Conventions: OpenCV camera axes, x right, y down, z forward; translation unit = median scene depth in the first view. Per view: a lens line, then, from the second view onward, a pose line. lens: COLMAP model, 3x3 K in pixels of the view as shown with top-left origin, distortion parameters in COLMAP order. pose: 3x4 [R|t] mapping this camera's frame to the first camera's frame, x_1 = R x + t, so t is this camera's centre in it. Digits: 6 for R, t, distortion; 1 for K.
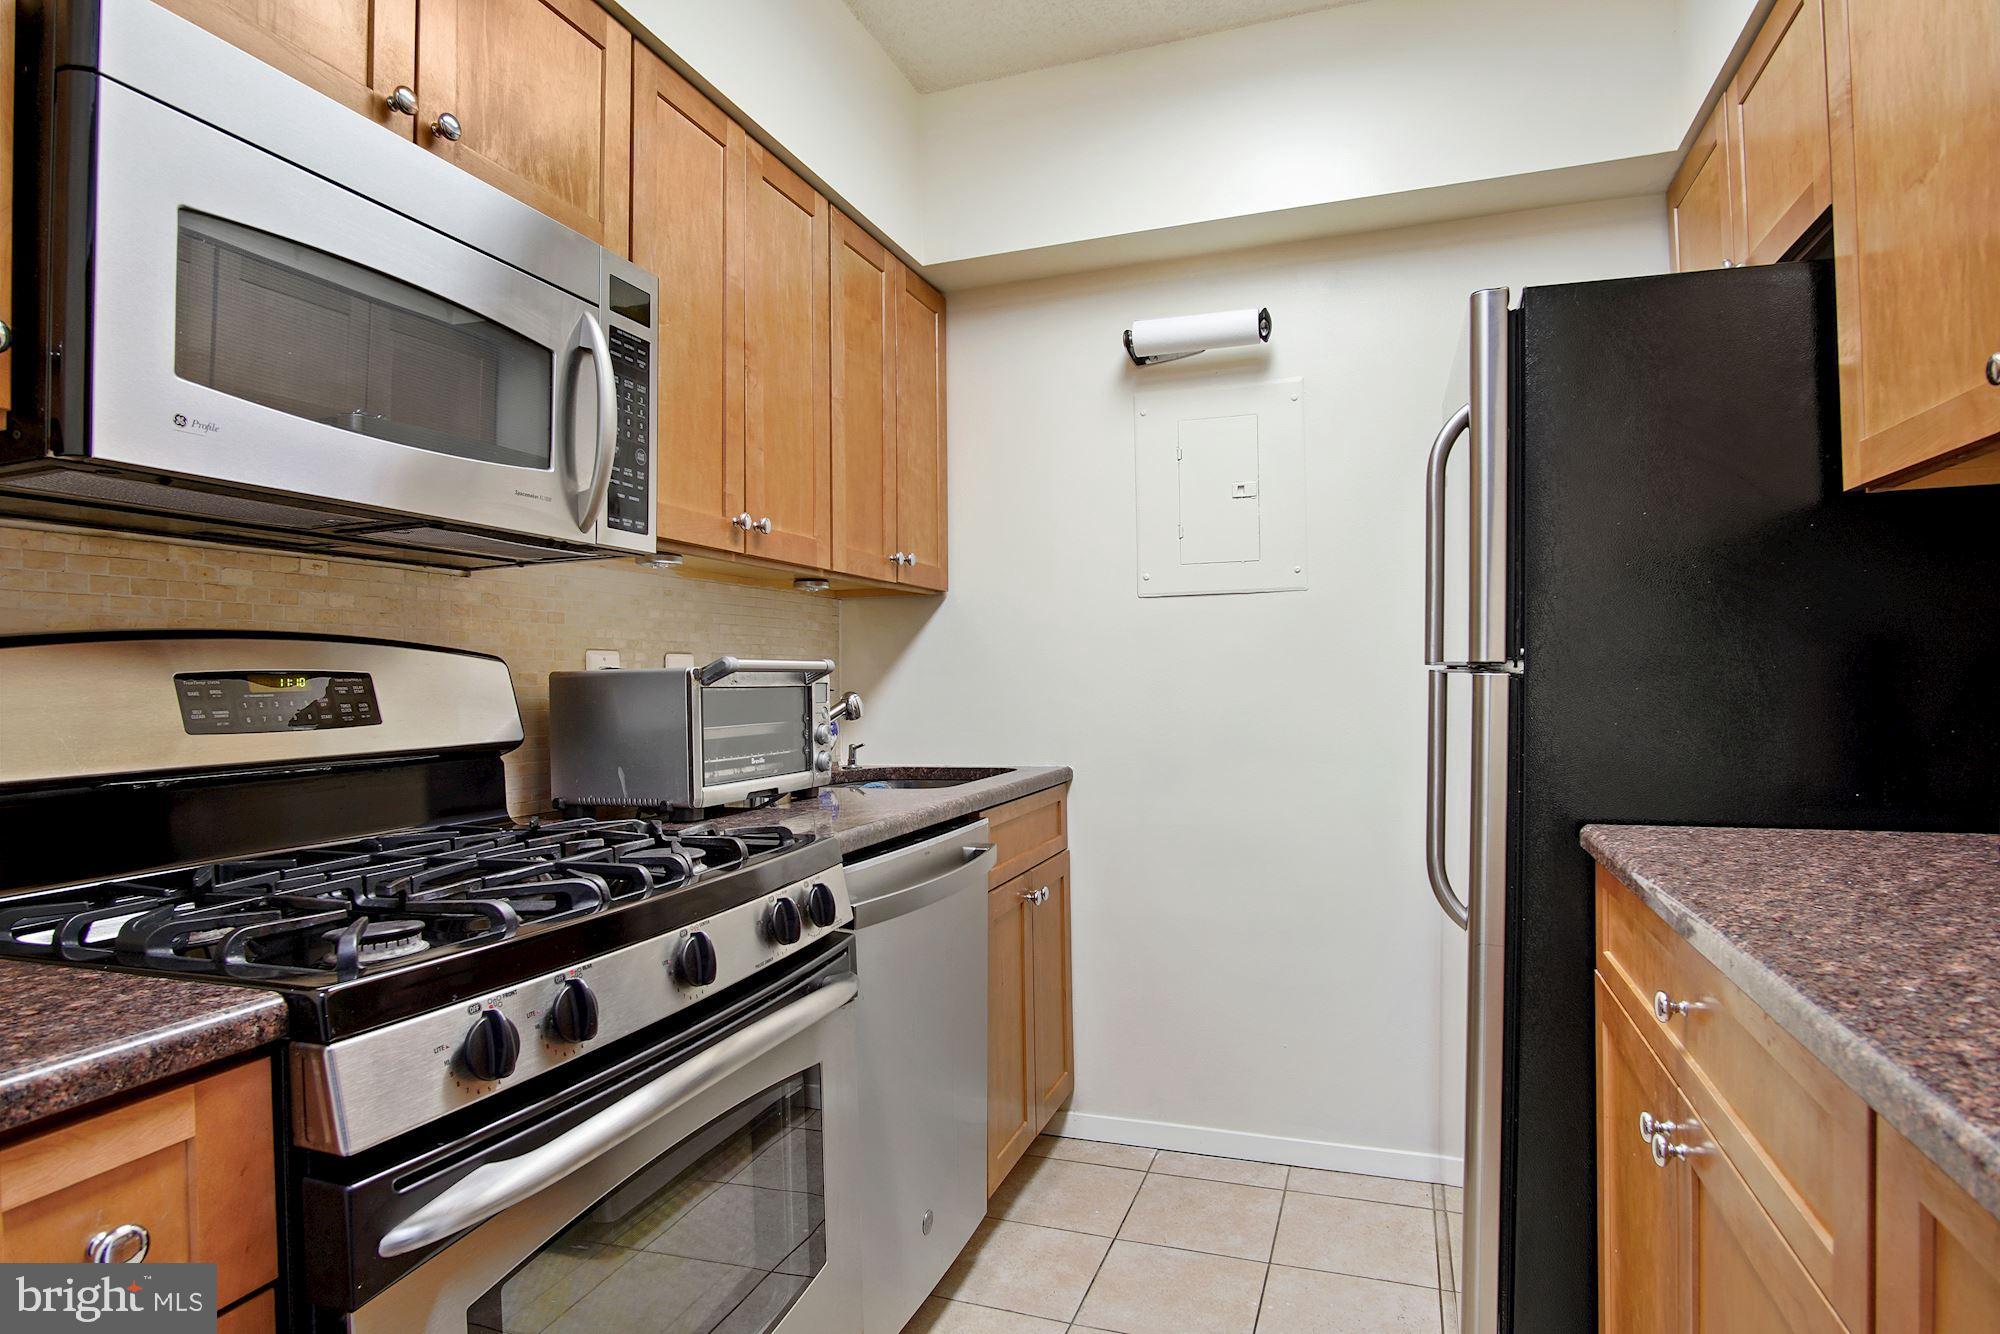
lens RADIAL K [[1081.1, 0, 1008.7], [0, 1081.1, 673.9], [0, 0, 1]] dist [-0.030871, 0.009644]
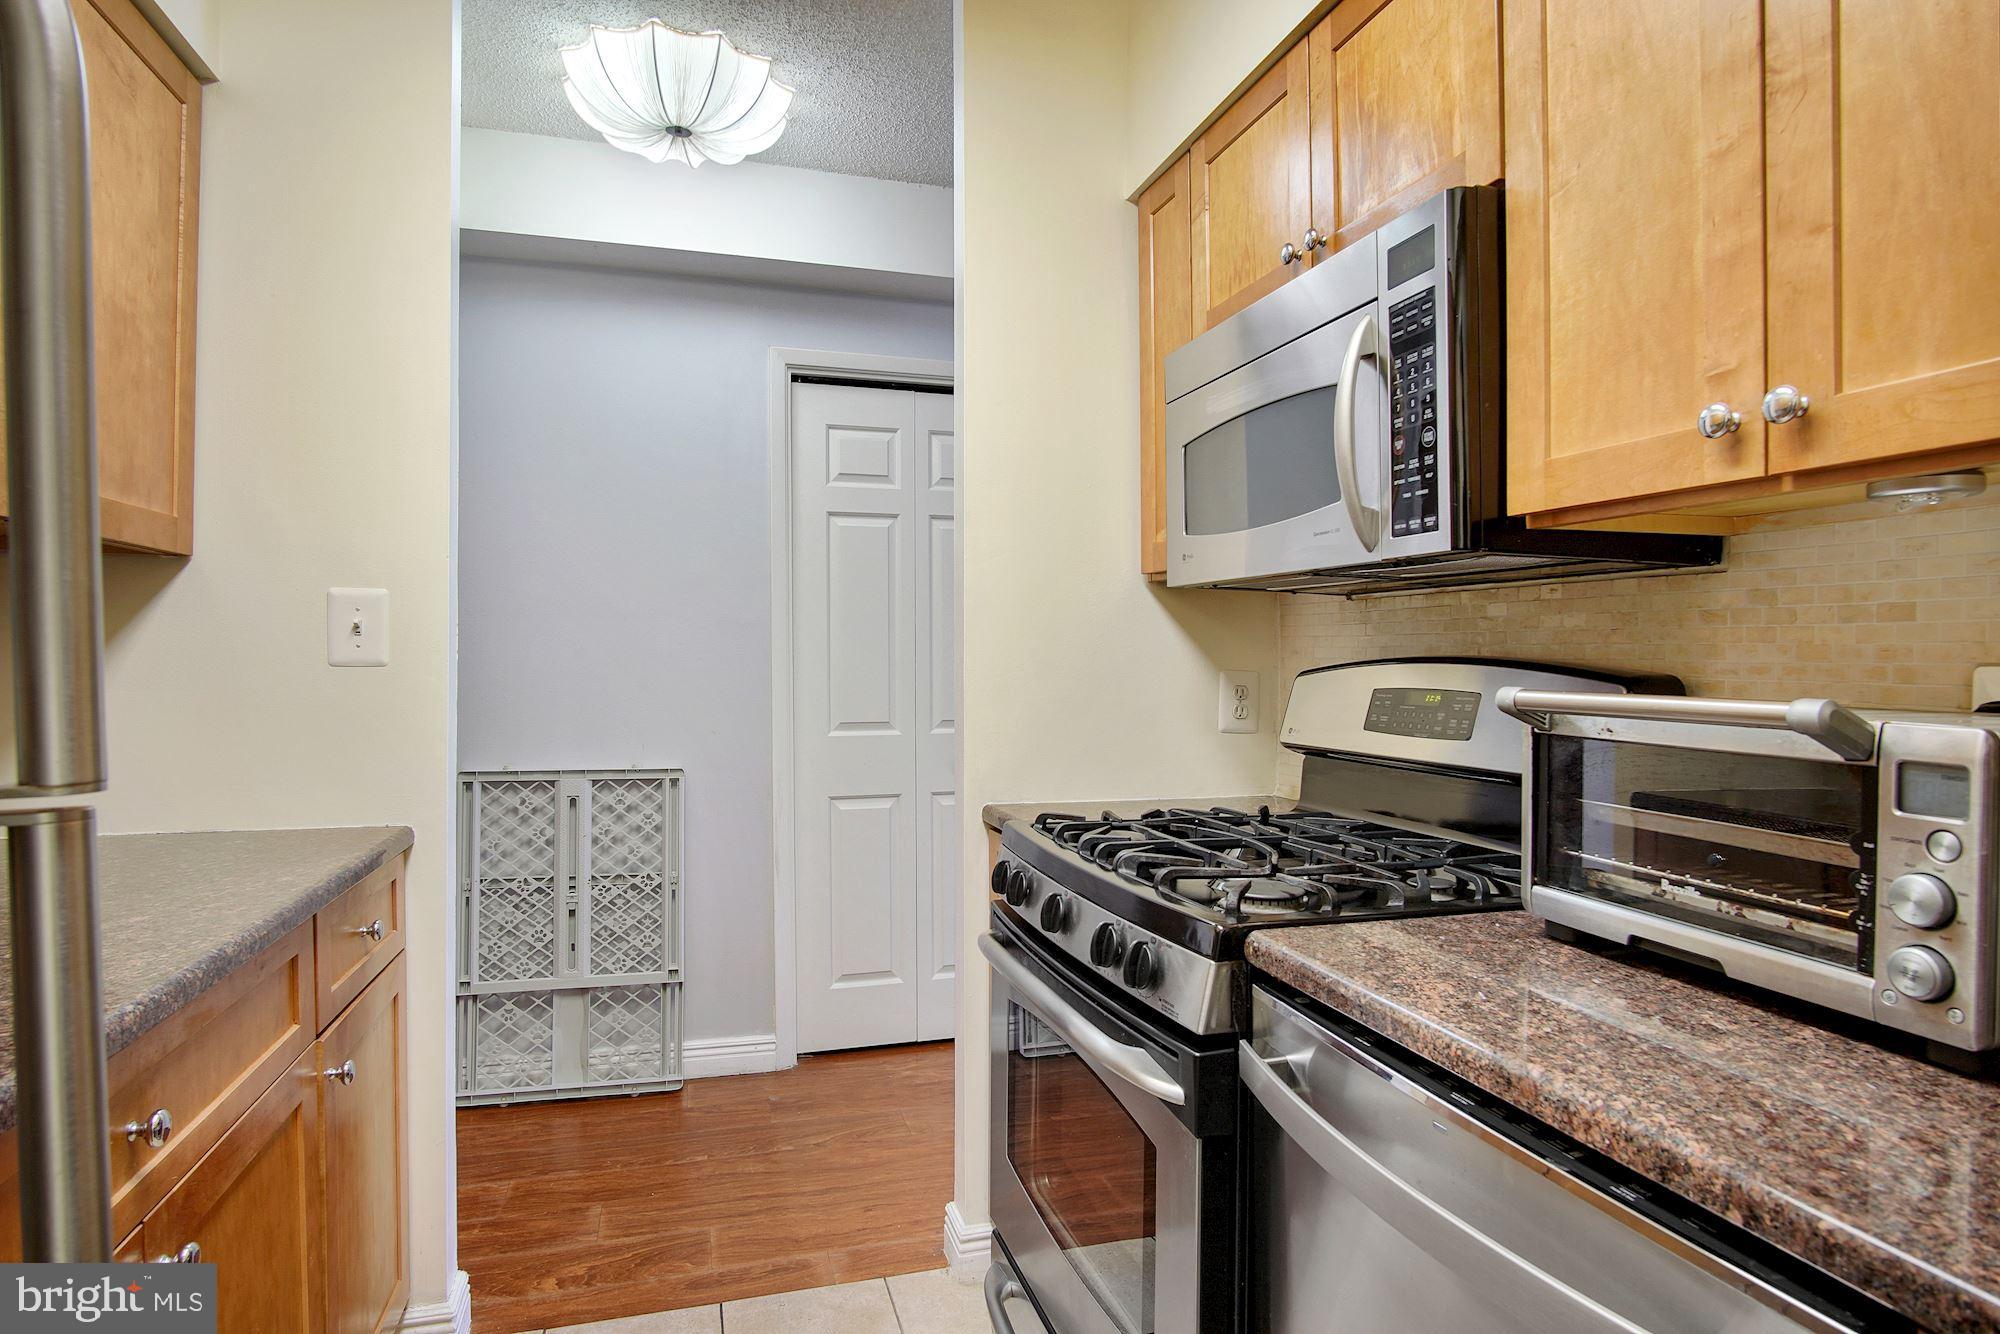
lens RADIAL K [[1081.1, 0, 1001.4], [0, 1081.1, 676.1], [0, 0, 1]] dist [-0.030871, 0.009644]
pose [[-0.806750, 0.022570, -0.590461, 0.395265], [0.011632, 0.999683, 0.022318, -0.043628], [0.590778, 0.011137, -0.806757, 1.456376]]
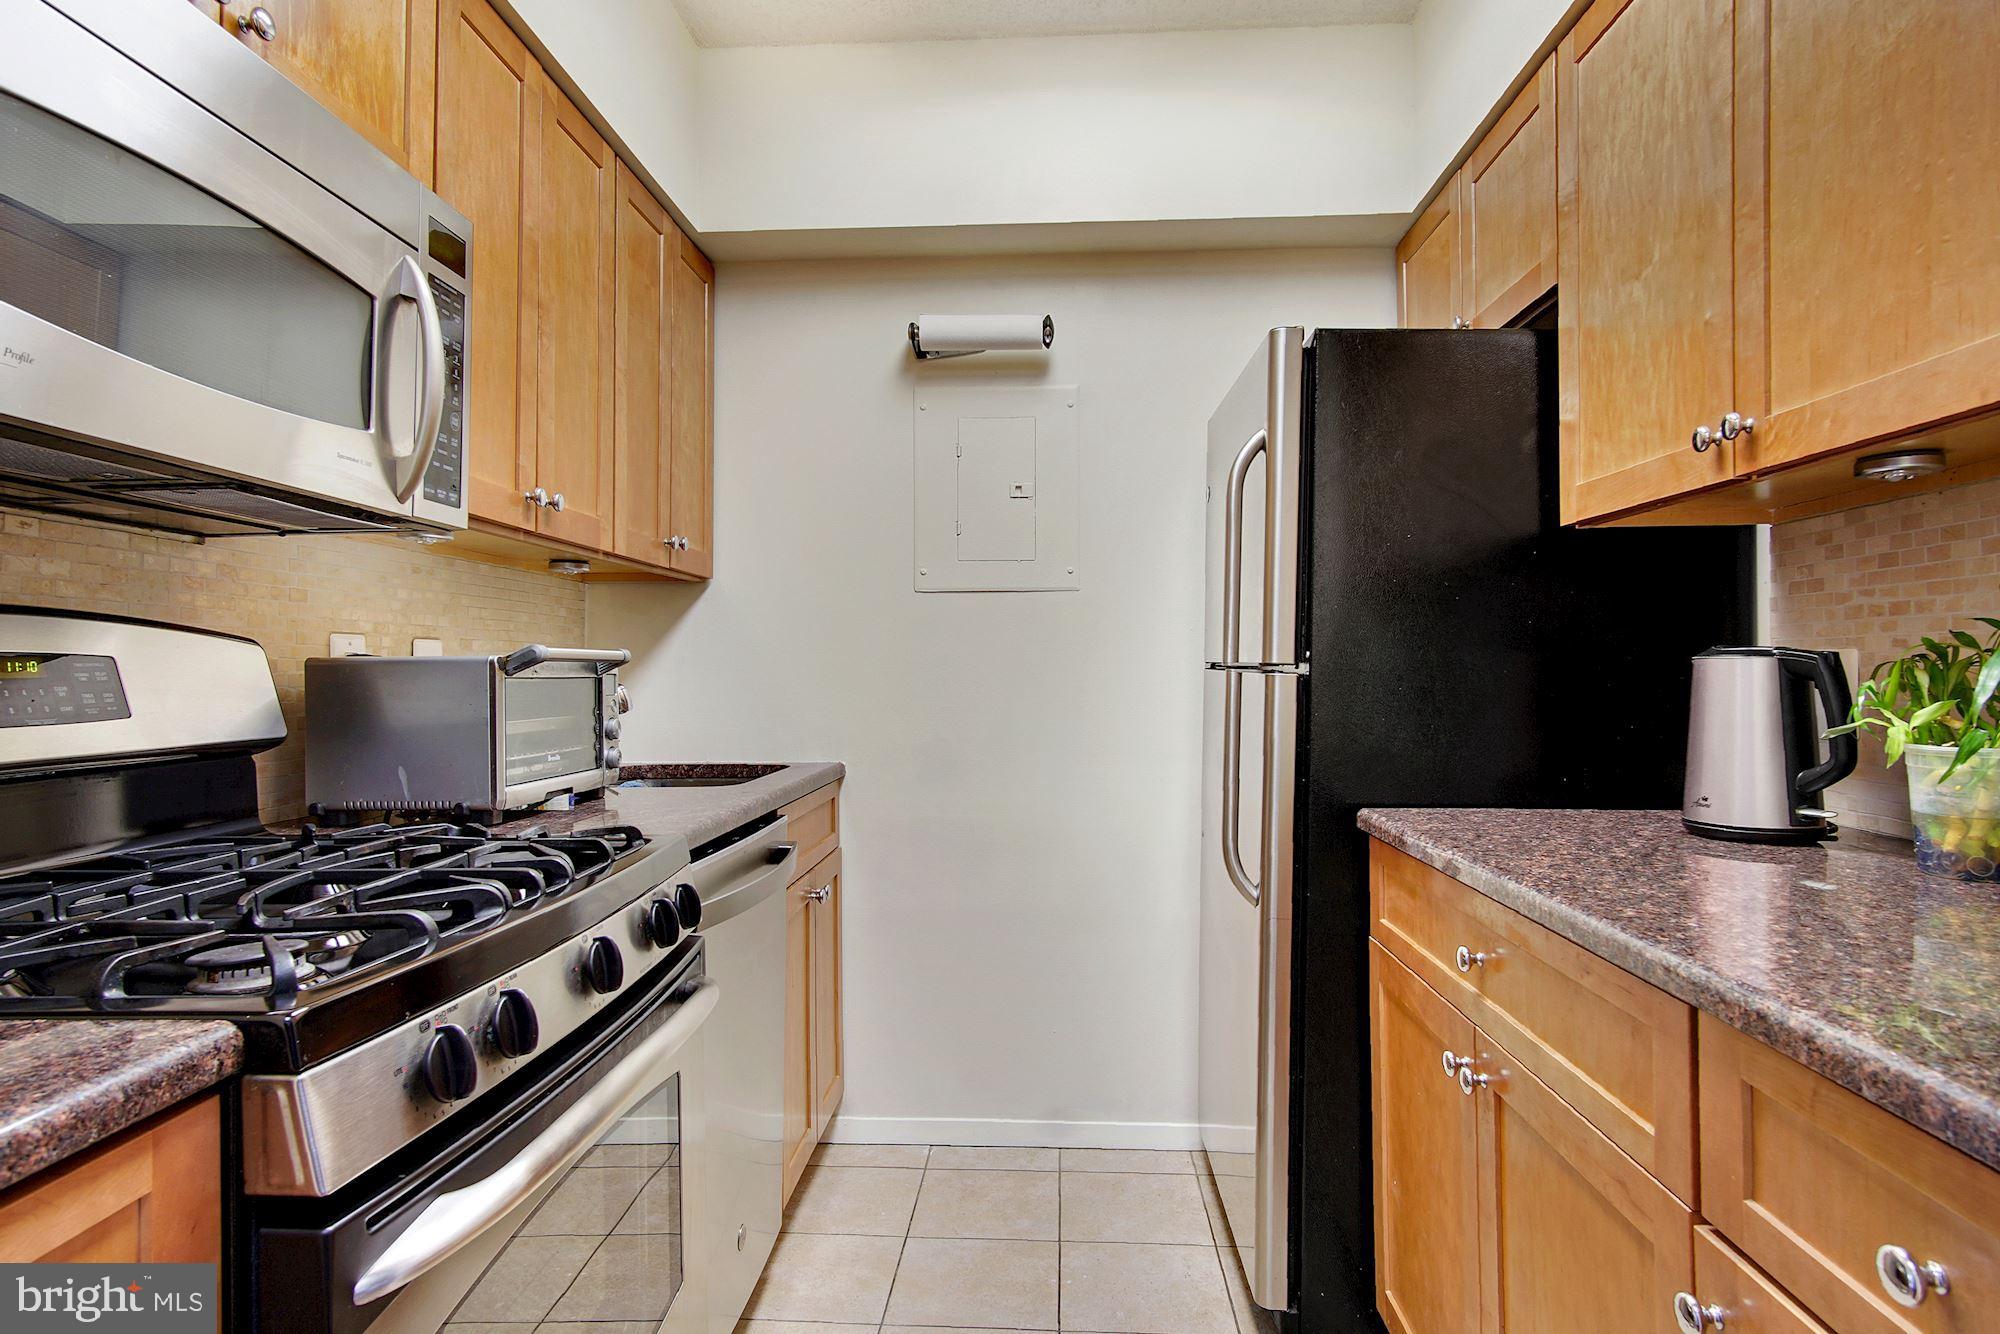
lens RADIAL K [[1128.9, 0, 1000.1], [0, 1128.9, 667.5], [0, 0, 1]] dist [-0.002867, 0.006368]
pose [[0.959273, 0.014771, 0.282095, -0.166576], [-0.014847, 0.999888, -0.001871, -0.000619], [-0.282091, -0.002393, 0.959385, -0.037144]]
